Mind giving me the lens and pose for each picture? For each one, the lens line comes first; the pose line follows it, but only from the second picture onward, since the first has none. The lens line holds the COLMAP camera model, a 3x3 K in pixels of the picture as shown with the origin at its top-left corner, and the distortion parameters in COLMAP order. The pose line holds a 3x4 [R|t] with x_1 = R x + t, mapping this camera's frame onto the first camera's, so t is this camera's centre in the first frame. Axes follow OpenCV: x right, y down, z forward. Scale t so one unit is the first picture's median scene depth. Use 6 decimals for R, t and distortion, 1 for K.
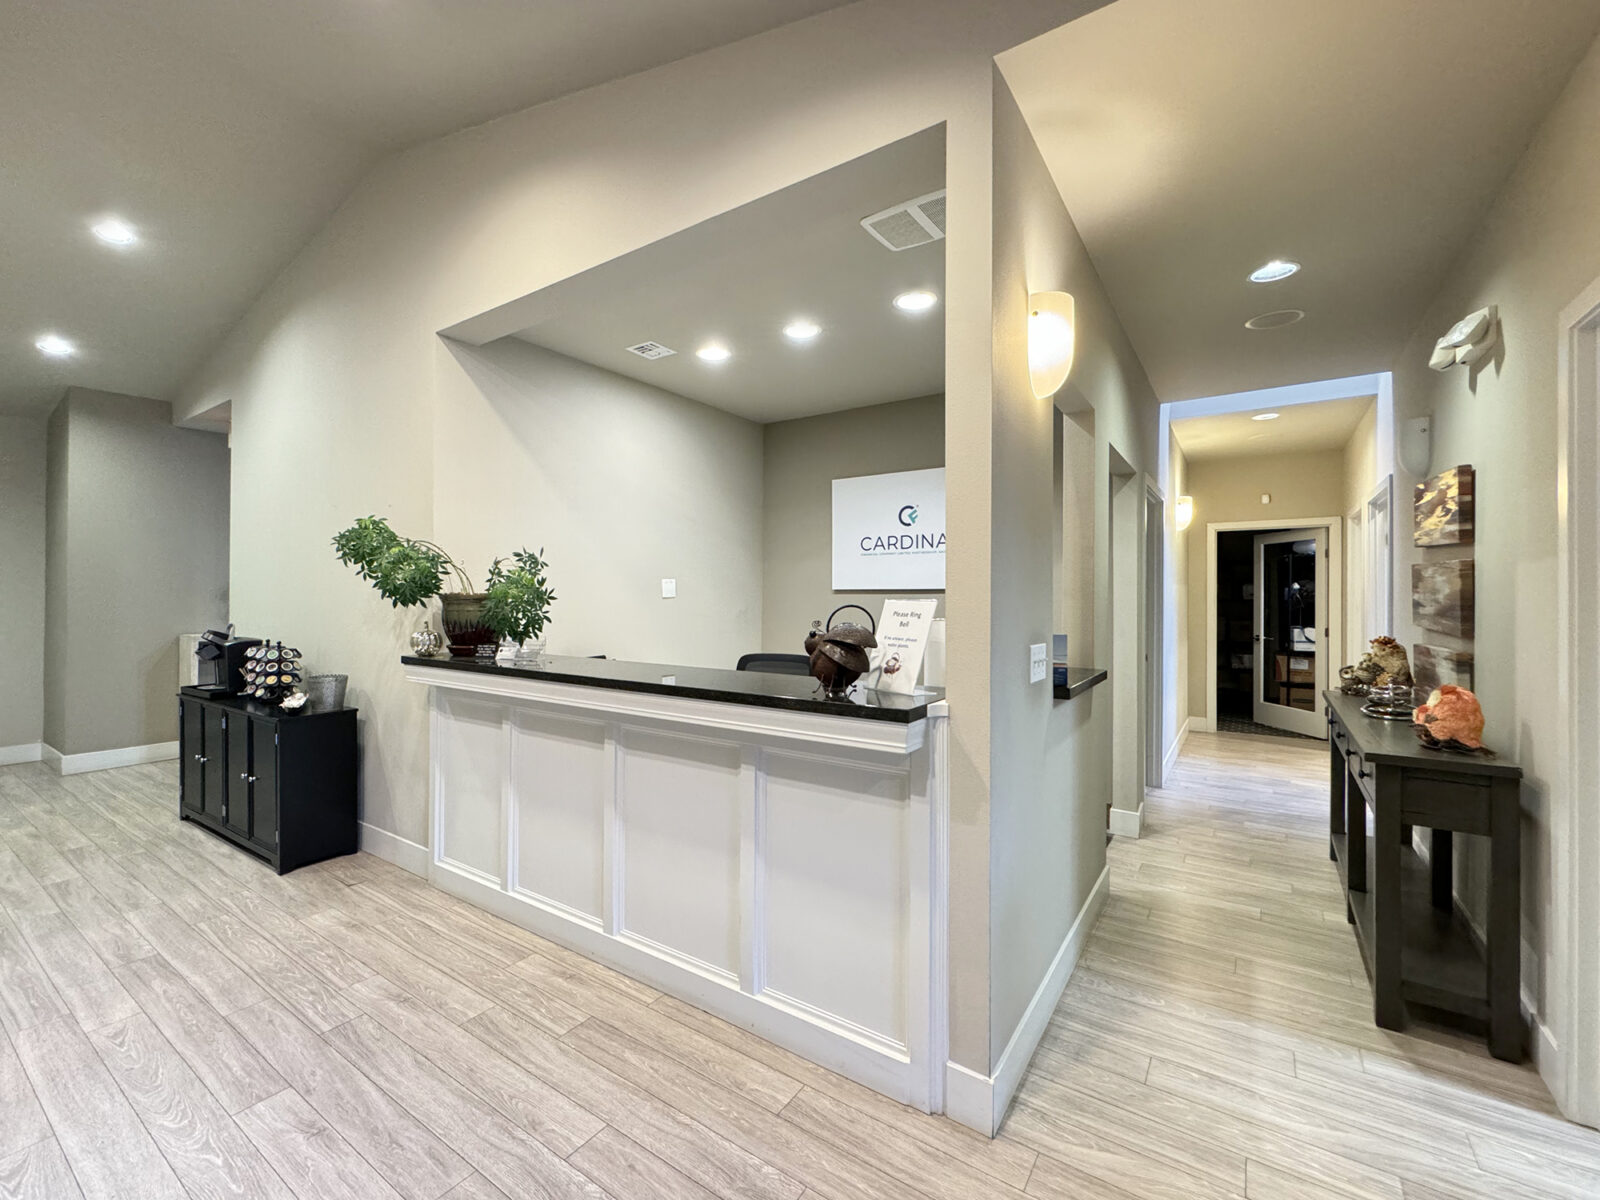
lens RADIAL K [[680.7, 0, 767.2], [0, 680.7, 596.7], [0, 0, 1]] dist [-0.002350, -0.000060]
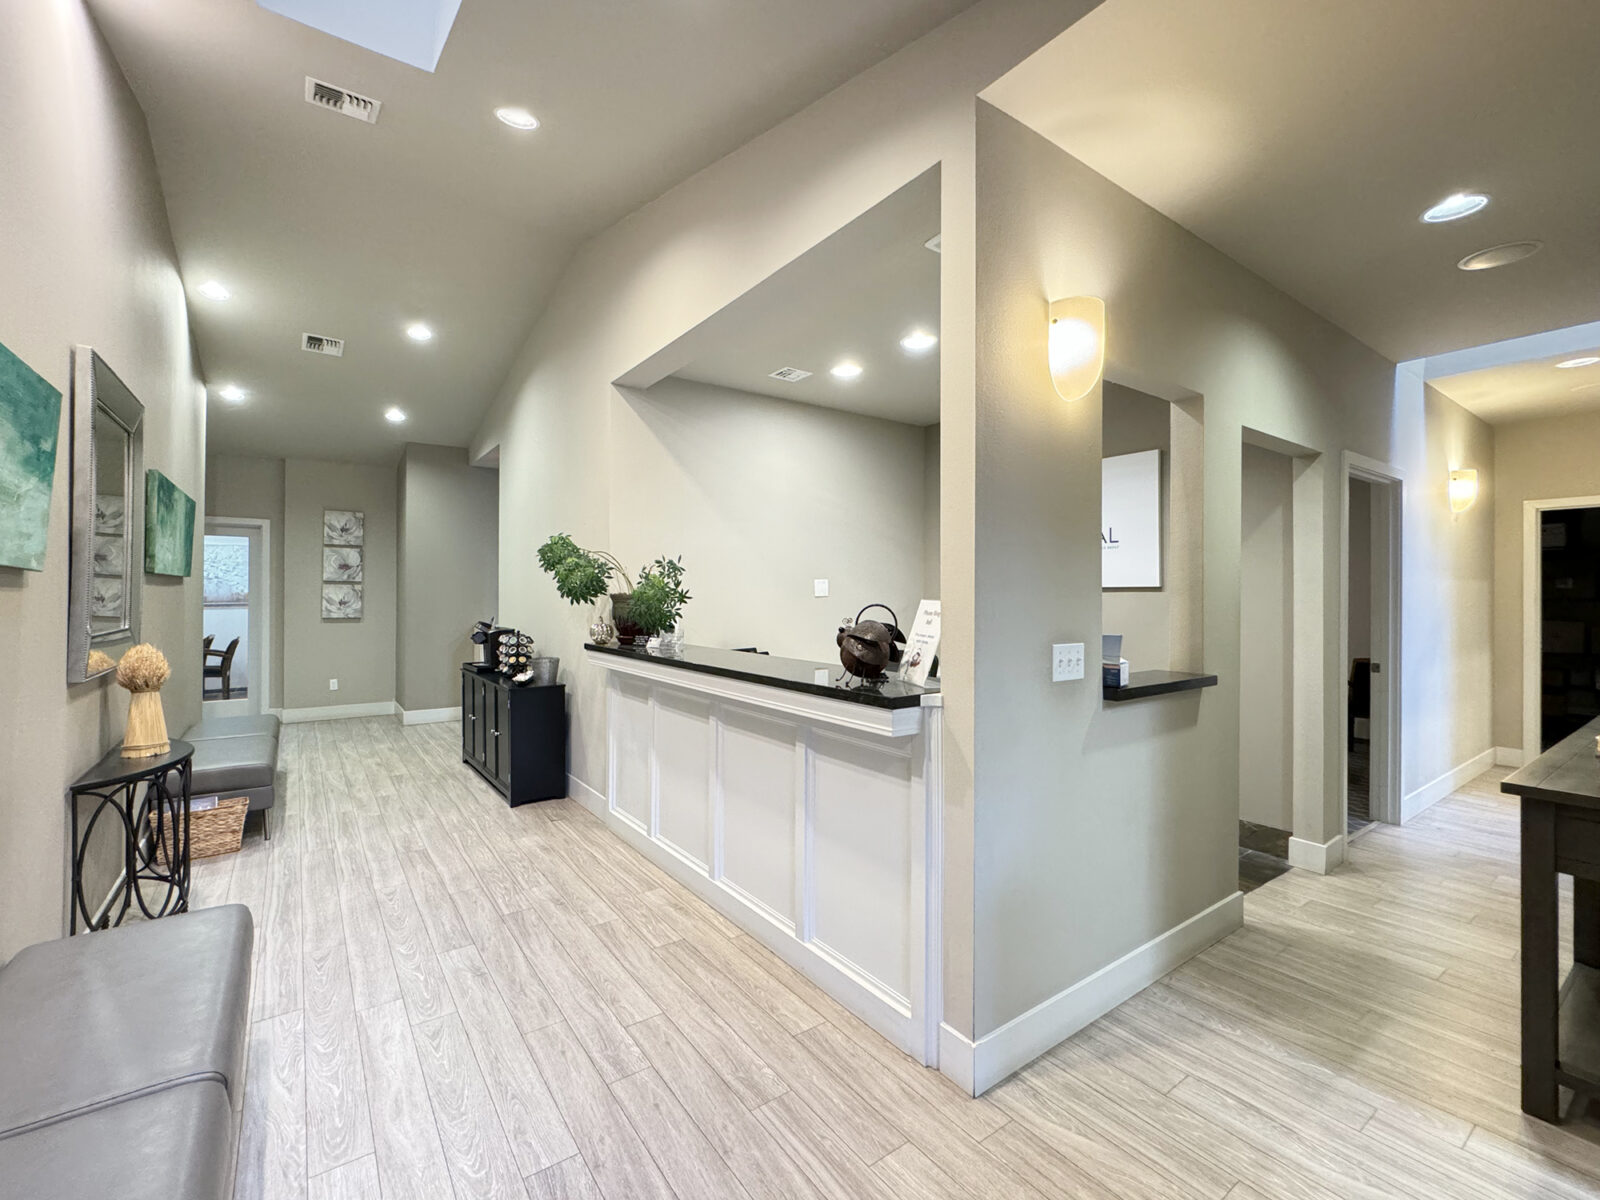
lens RADIAL K [[680.7, 0, 767.2], [0, 680.7, 596.7], [0, 0, 1]] dist [-0.002350, -0.000060]
pose [[0.938639, -0.000067, -0.344901, 0.284084], [0.000988, 0.999996, 0.002493, -0.002699], [0.344899, -0.002680, 0.938636, -0.091091]]
